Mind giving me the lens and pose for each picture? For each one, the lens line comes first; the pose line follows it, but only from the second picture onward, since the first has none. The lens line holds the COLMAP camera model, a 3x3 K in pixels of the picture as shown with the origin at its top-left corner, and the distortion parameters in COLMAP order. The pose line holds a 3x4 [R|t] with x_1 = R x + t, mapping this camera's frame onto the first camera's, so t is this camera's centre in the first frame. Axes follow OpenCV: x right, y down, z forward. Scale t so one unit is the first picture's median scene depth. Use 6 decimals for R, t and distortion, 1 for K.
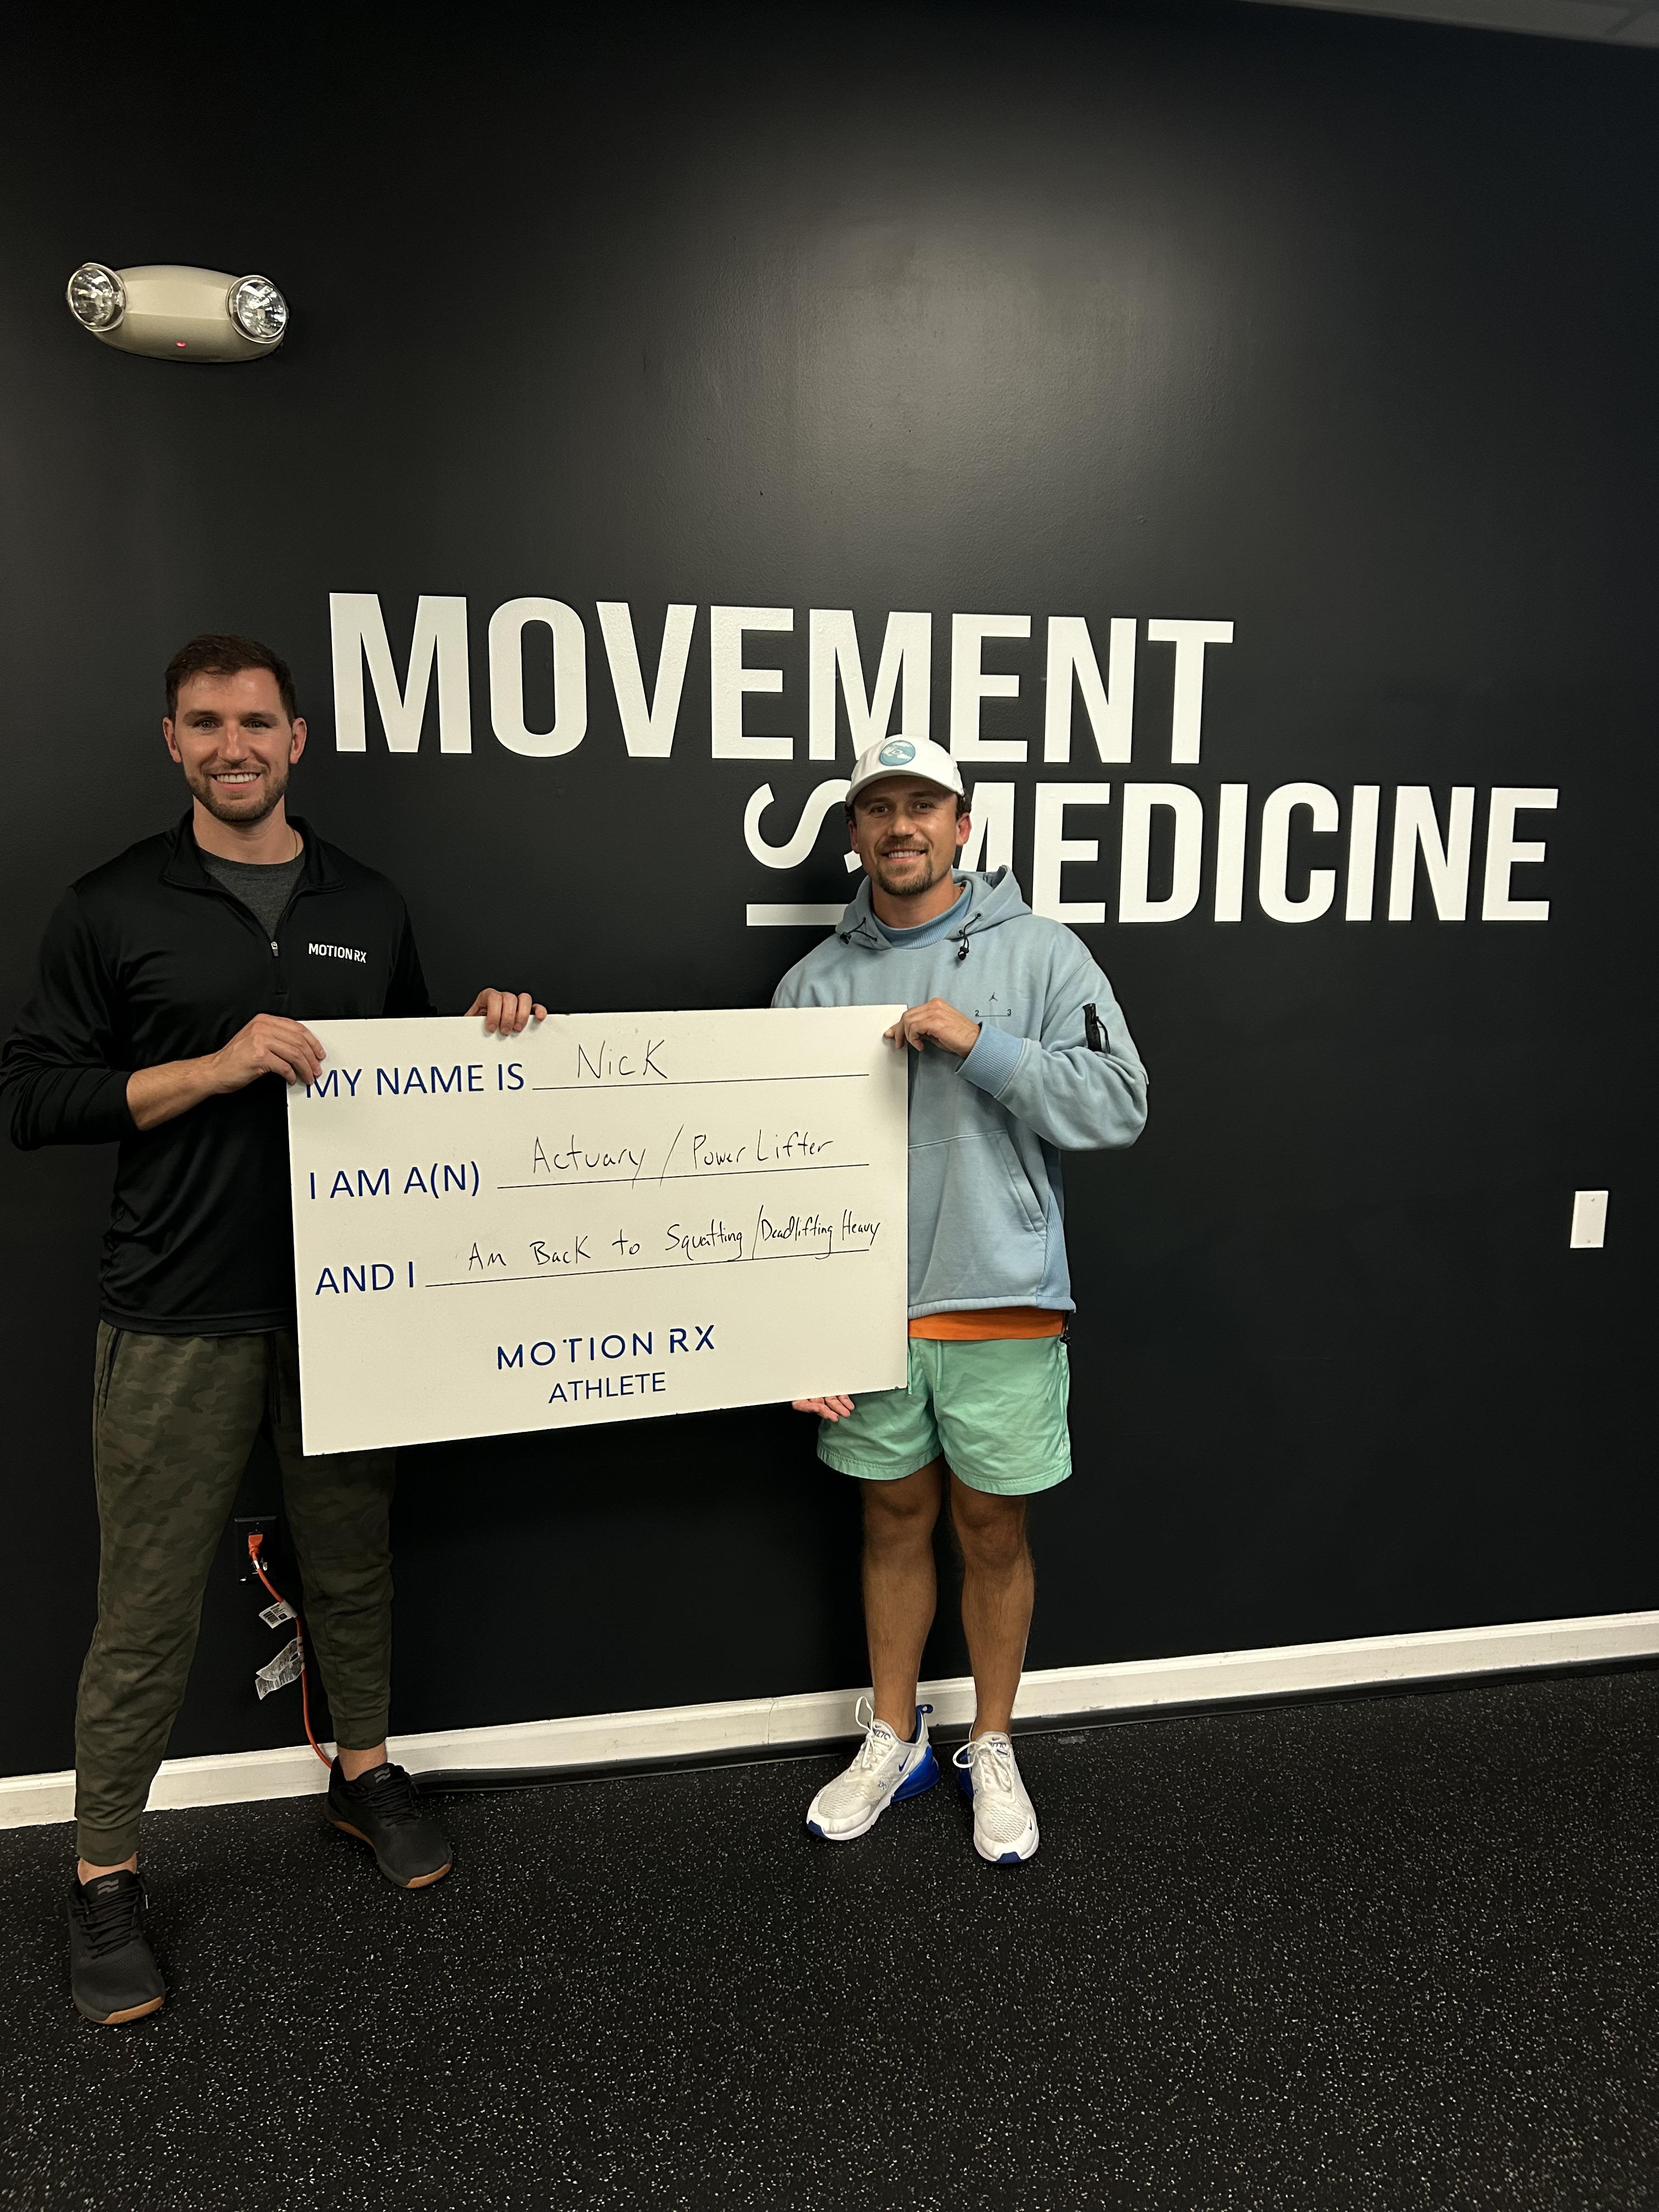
lens RADIAL K [[1668.8, 0, 808.4], [0, 1668.8, 1106.8], [0, 0, 1]] dist [0.014958, -0.024935]
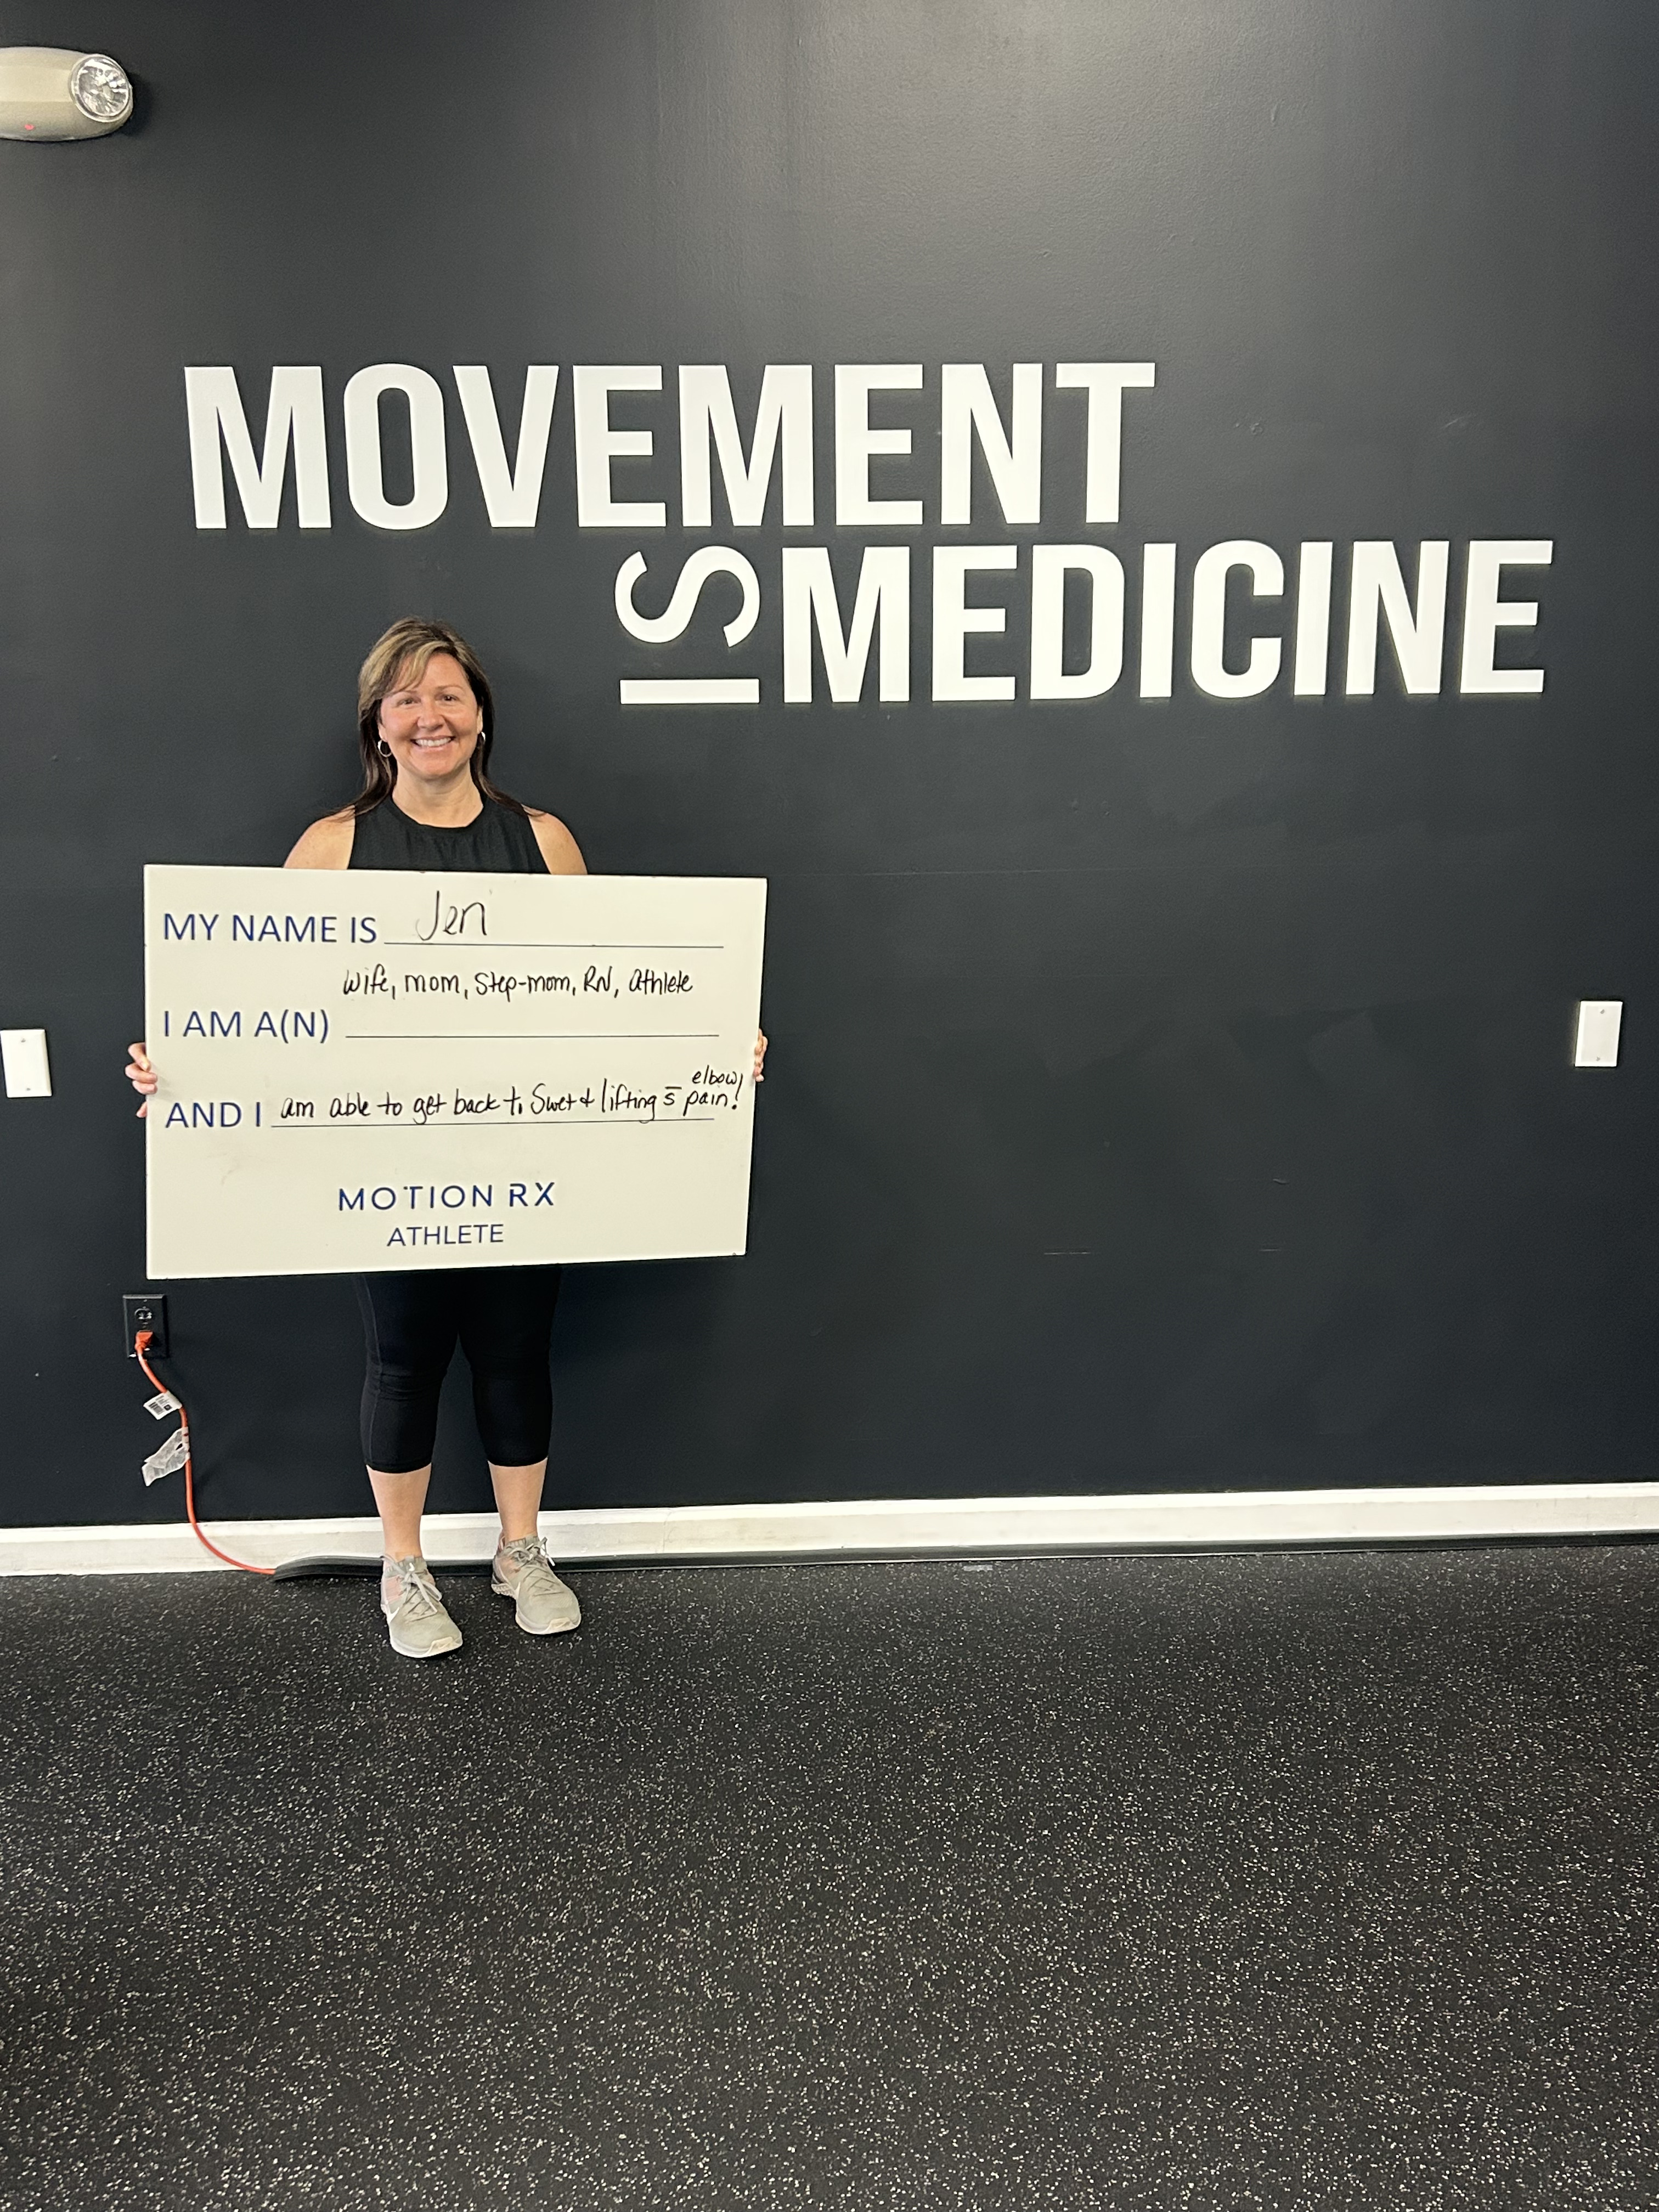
lens RADIAL K [[2271.4, 0, 838.8], [0, 2271.4, 1120.3], [0, 0, 1]] dist [0.037610, -0.131358]
pose [[0.988716, 0.023815, -0.147897, 0.295672], [-0.012166, 0.996787, 0.079173, 0.026046], [0.149307, -0.076481, 0.985829, -0.297525]]
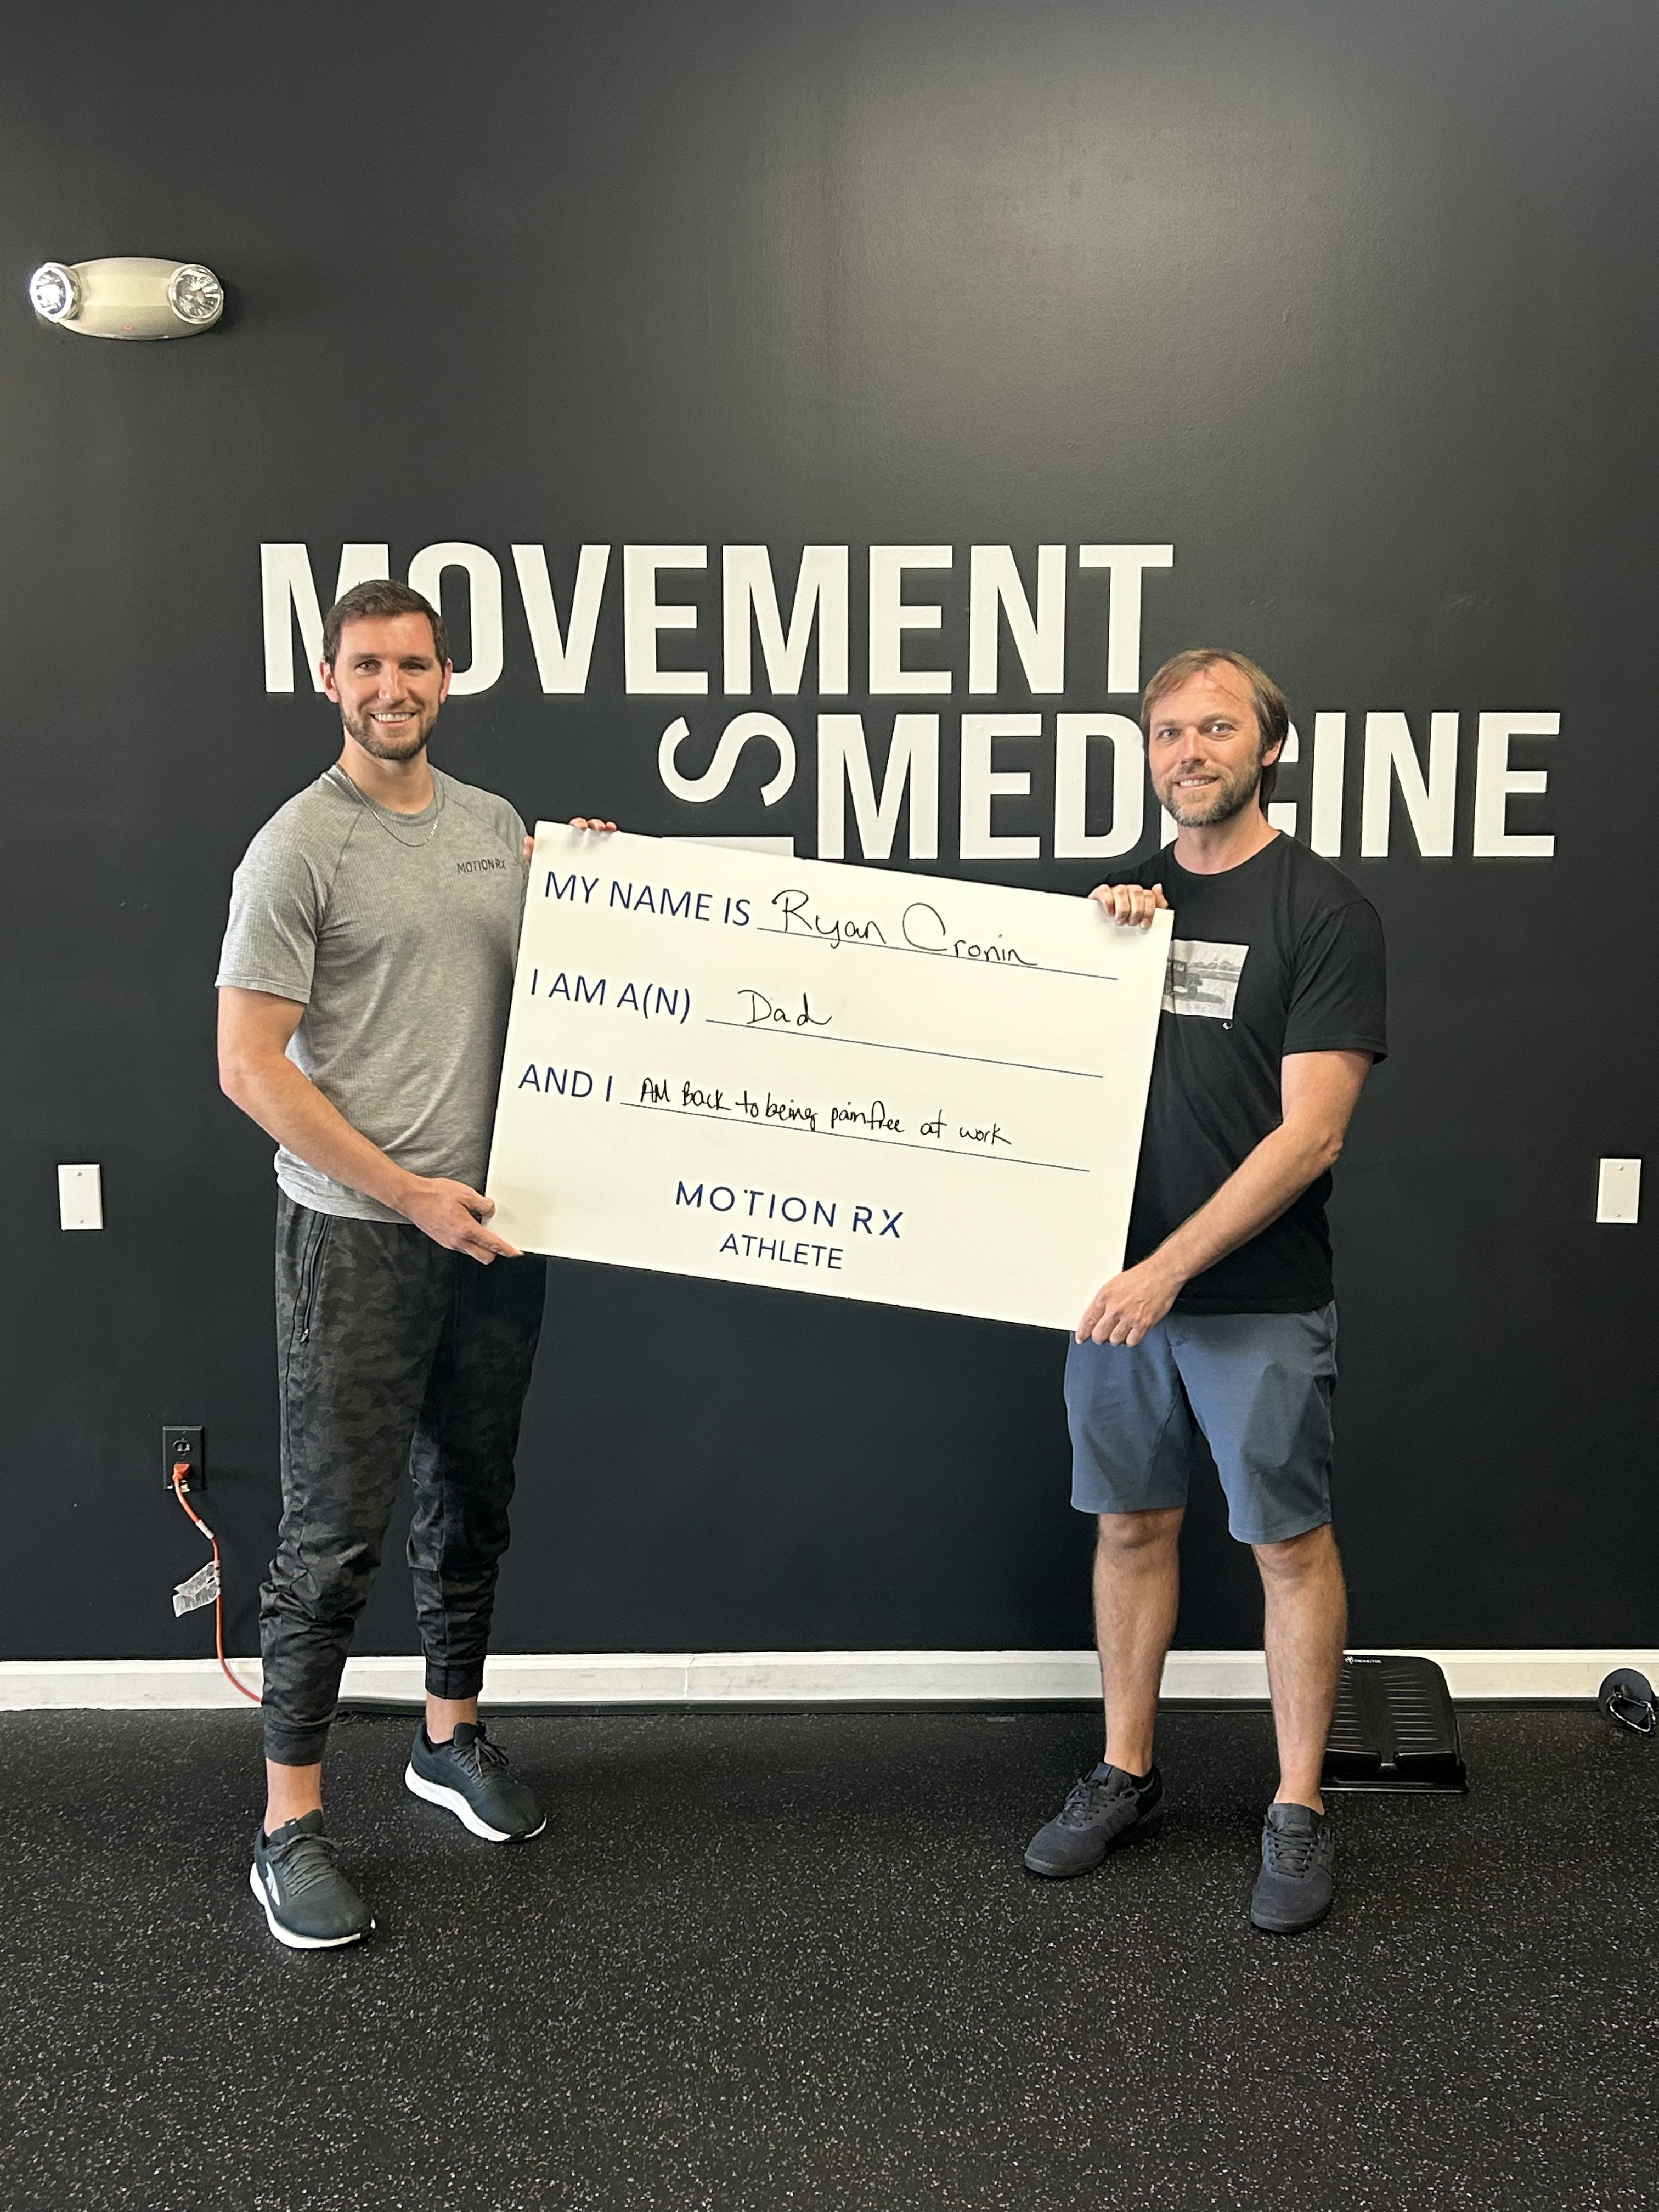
lens RADIAL K [[2568.9, 0, 833.3], [0, 2568.9, 1094.0], [0, 0, 1]] dist [0.047386, -0.173176]
pose [[0.983646, 0.019654, -0.179037, 0.355610], [-0.024520, 0.999386, -0.025008, 0.071058], [0.178436, 0.028989, 0.983524, -0.513921]]
